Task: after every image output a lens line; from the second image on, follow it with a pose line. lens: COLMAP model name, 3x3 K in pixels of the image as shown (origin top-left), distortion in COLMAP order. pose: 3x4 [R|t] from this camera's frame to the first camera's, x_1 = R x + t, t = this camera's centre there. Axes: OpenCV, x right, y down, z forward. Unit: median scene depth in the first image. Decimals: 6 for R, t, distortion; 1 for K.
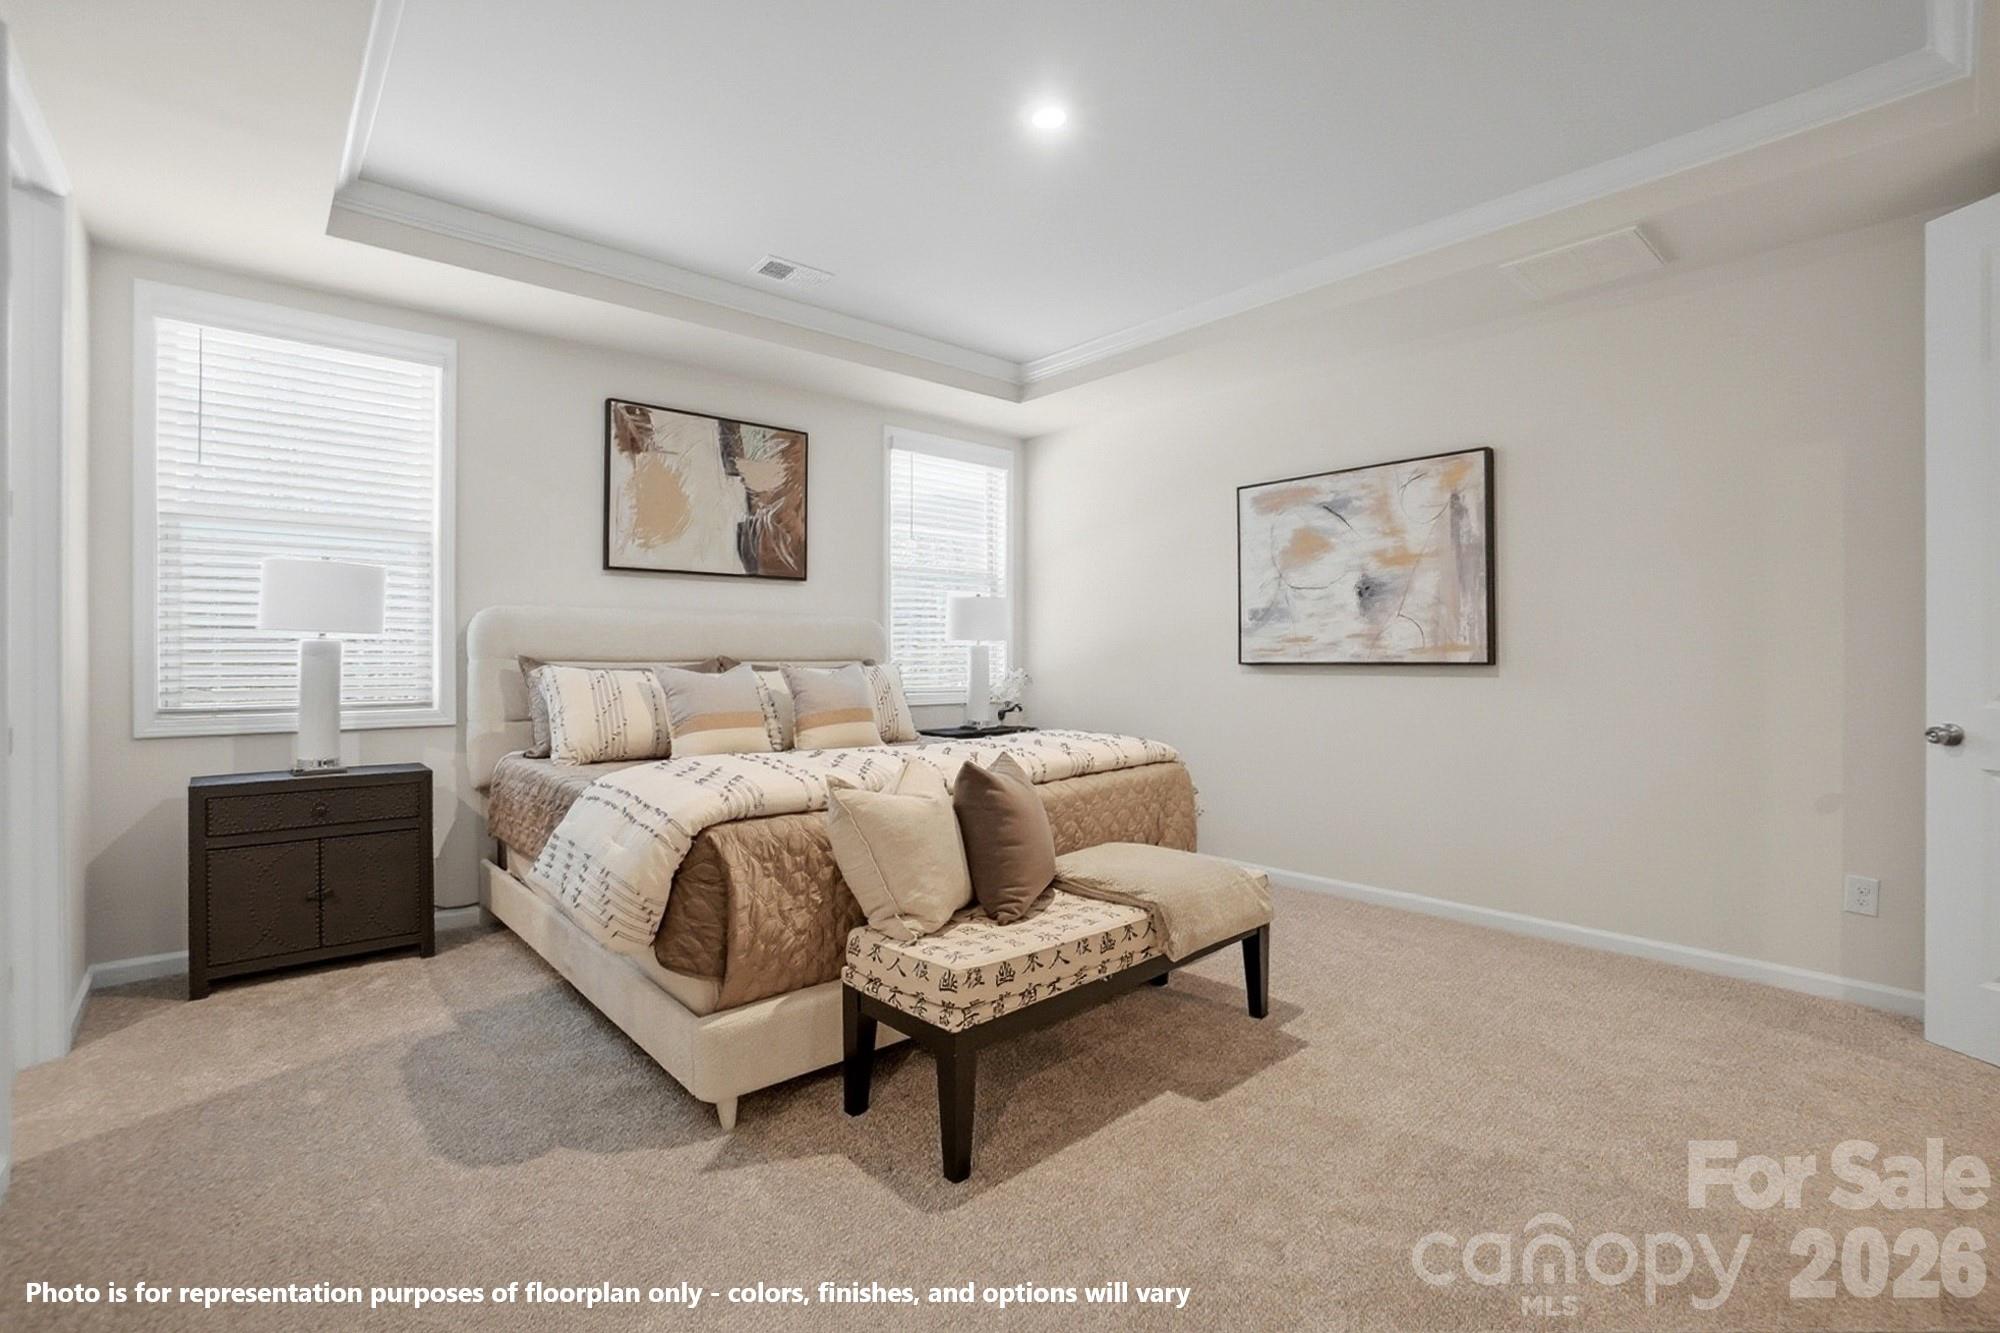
lens RADIAL K [[898.4, 0, 982.4], [0, 898.4, 664.0], [0, 0, 1]] dist [-0.060699, 0.019888]
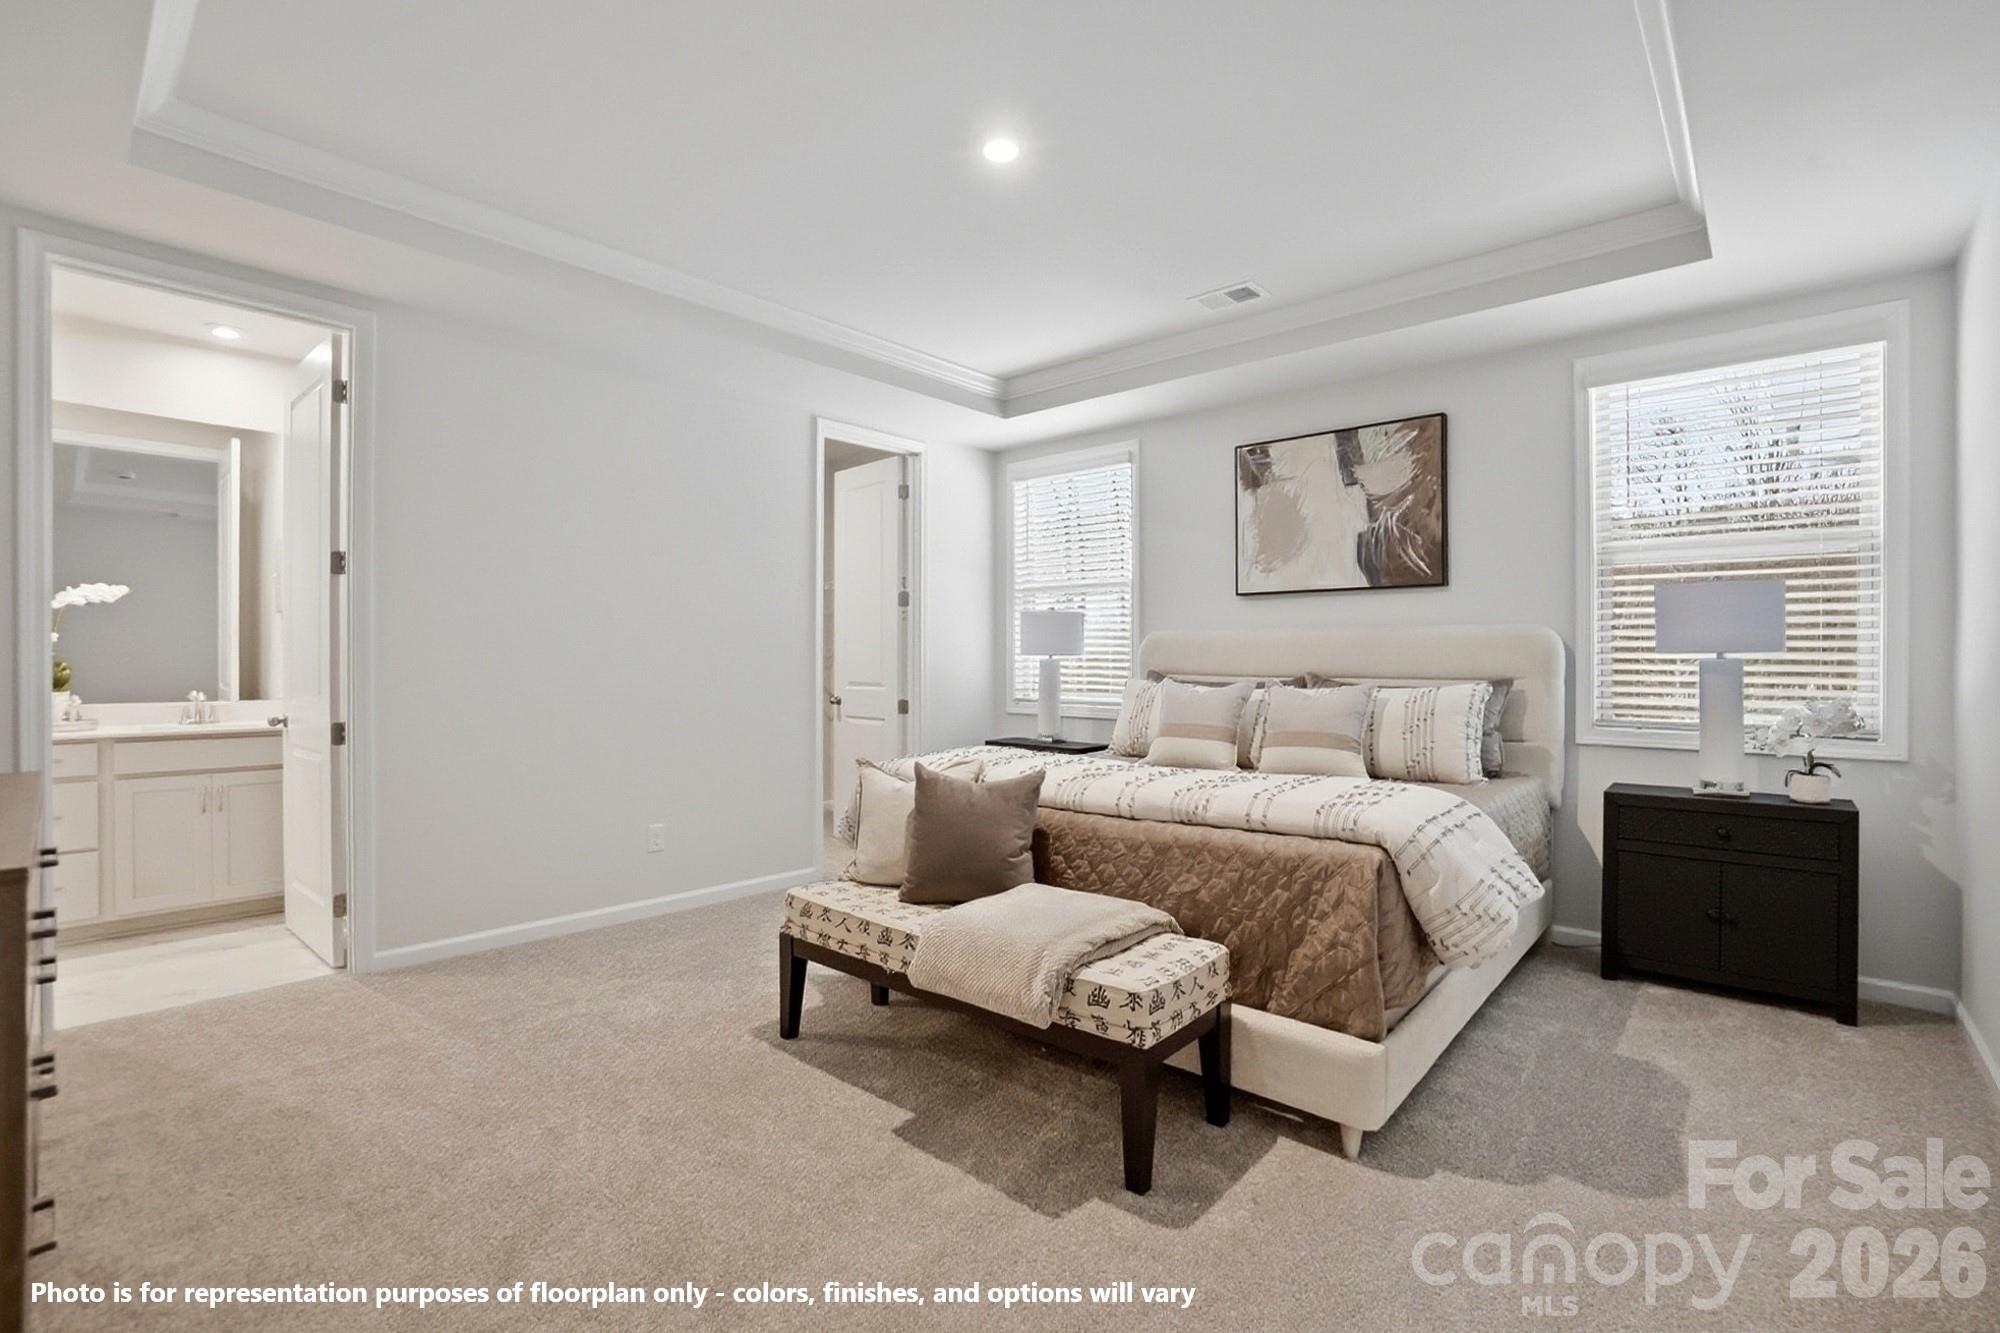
lens RADIAL K [[898.4, 0, 982.4], [0, 898.4, 664.0], [0, 0, 1]] dist [-0.060699, 0.019888]
pose [[0.110184, 0.001552, -0.993910, 0.623998], [-0.012966, 0.999916, 0.000124, -0.013104], [0.993827, 0.012873, 0.110195, 0.496521]]
